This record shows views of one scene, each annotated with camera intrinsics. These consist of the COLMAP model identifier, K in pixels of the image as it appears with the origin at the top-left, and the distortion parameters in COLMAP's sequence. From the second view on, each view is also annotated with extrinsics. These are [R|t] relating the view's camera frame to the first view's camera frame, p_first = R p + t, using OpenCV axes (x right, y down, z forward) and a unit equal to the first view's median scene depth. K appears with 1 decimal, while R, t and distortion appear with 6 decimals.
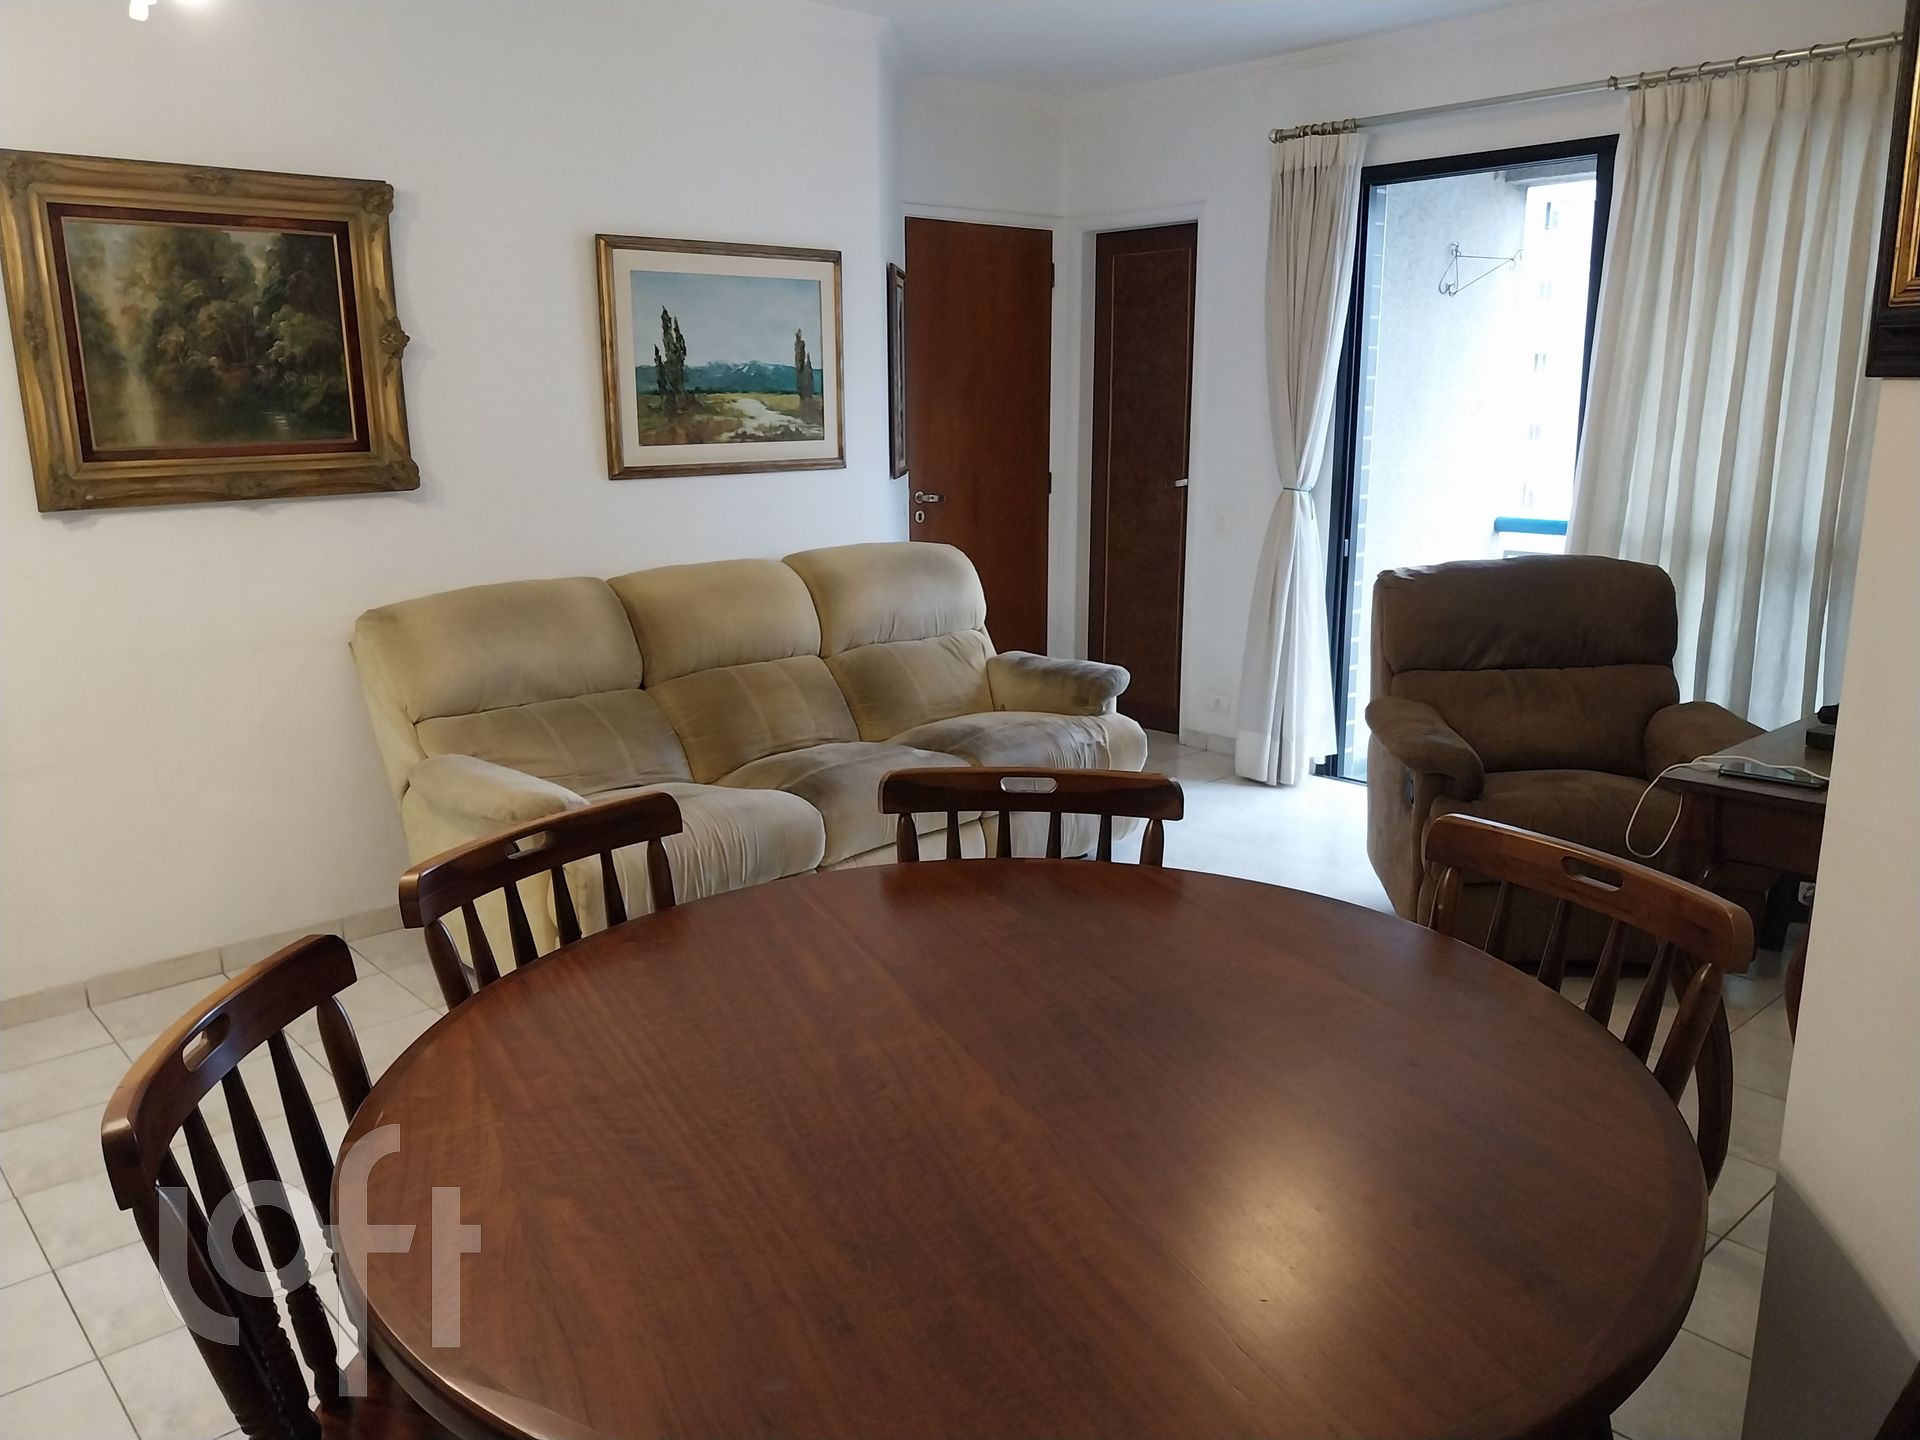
lens RADIAL K [[1442.9, 0, 943.7], [0, 1442.9, 722.1], [0, 0, 1]] dist [0.031542, -0.050351]
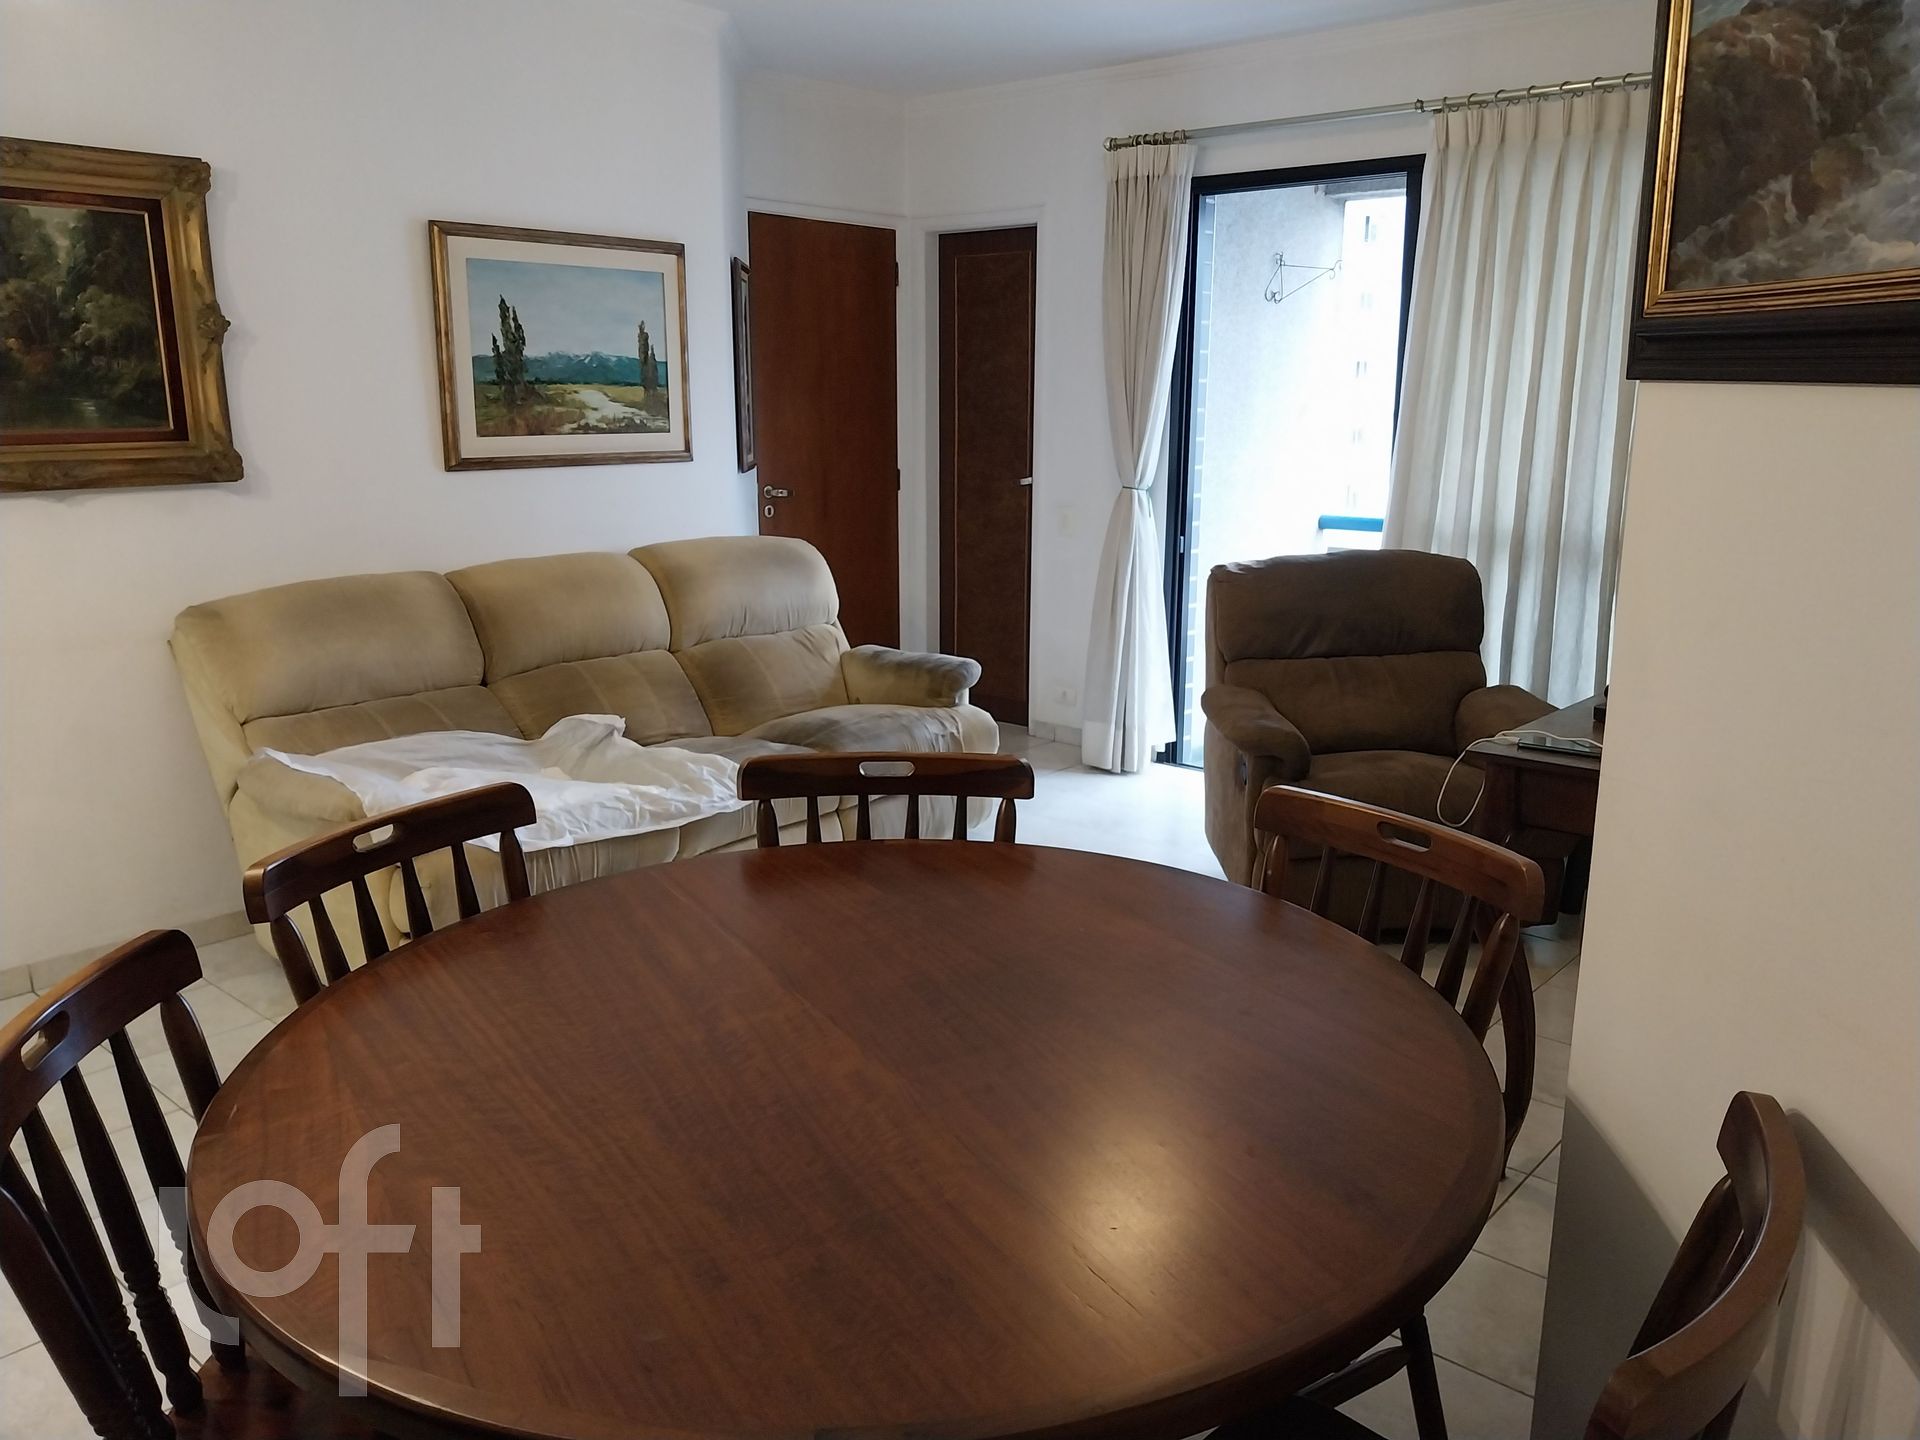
lens RADIAL K [[1442.9, 0, 978.4], [0, 1442.9, 724.8], [0, 0, 1]] dist [0.031542, -0.050351]
pose [[0.991662, -0.015593, 0.127916, -0.003553], [0.015300, 0.999878, 0.003267, 0.006136], [-0.127952, -0.001282, 0.991780, -0.017271]]
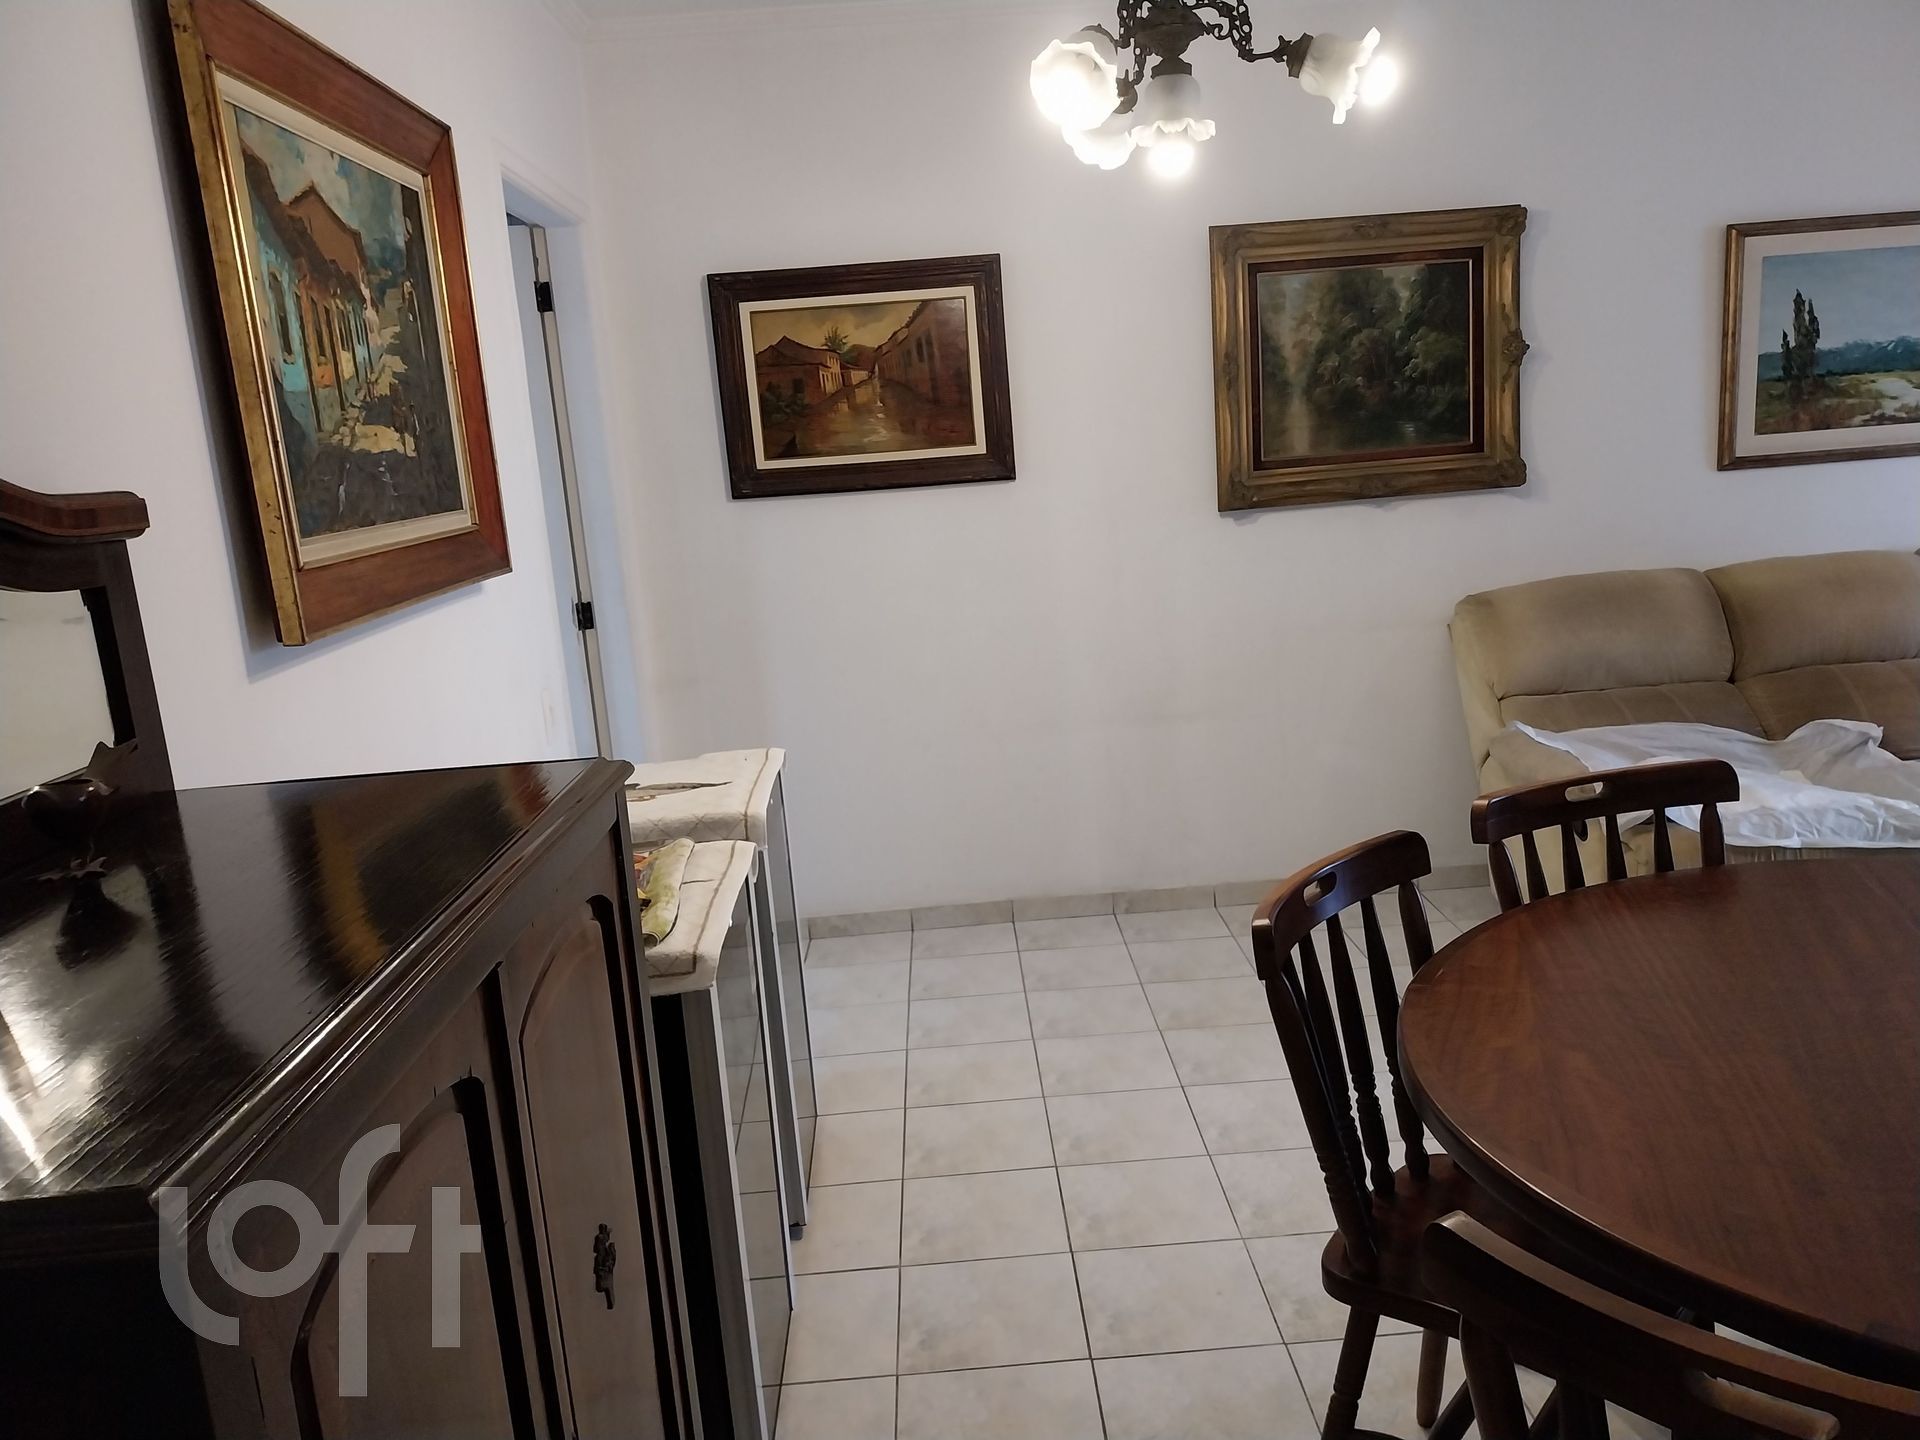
lens RADIAL K [[1442.9, 0, 973.4], [0, 1442.9, 738.4], [0, 0, 1]] dist [0.031542, -0.050351]
pose [[0.761356, 0.087372, -0.642420, 0.040378], [-0.082480, 0.995880, 0.037695, 0.022822], [0.643066, 0.024287, 0.765425, -0.098790]]
